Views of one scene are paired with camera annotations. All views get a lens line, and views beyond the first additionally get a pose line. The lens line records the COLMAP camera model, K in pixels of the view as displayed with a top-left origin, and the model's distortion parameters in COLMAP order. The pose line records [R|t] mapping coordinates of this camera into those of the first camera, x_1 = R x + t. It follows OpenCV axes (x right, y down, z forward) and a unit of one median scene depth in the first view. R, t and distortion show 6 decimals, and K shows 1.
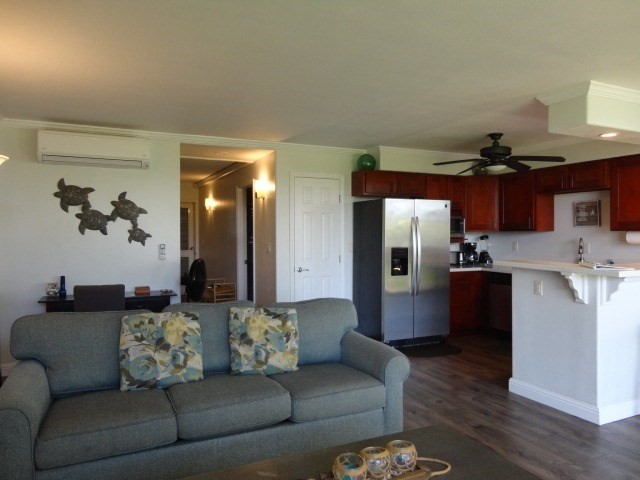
lens RADIAL K [[468.3, 0, 325.1], [0, 468.3, 240.1], [0, 0, 1]] dist [0.004948, 0.007799]
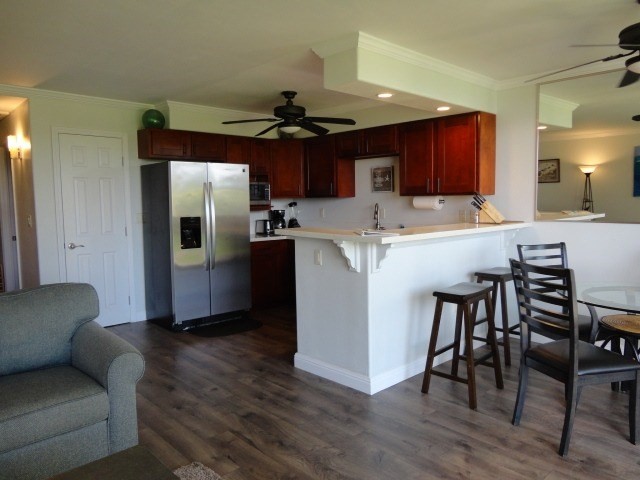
lens RADIAL K [[468.3, 0, 318.7], [0, 468.3, 238.9], [0, 0, 1]] dist [0.004948, 0.007799]
pose [[0.953688, -0.036048, 0.298628, 0.134700], [0.016686, 0.997604, 0.067136, 0.001863], [-0.300333, -0.059044, 0.952005, 0.083739]]
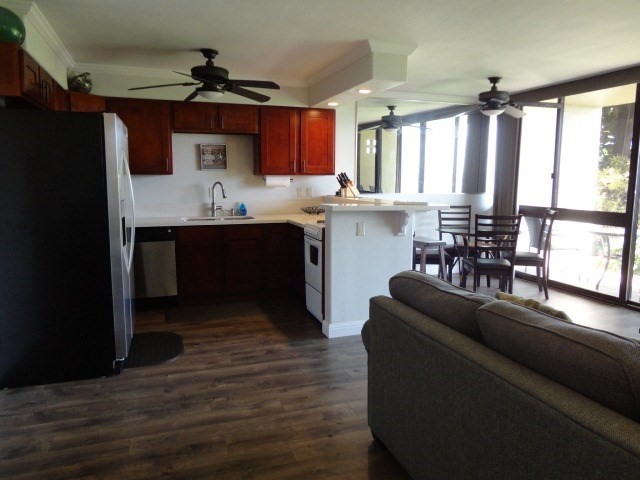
lens RADIAL K [[468.3, 0, 319.9], [0, 468.3, 238.8], [0, 0, 1]] dist [0.004948, 0.007799]
pose [[0.105338, -0.129248, 0.986002, -0.450707], [0.016849, 0.991607, 0.128182, -0.009233], [-0.994294, 0.003110, 0.106632, 0.742064]]
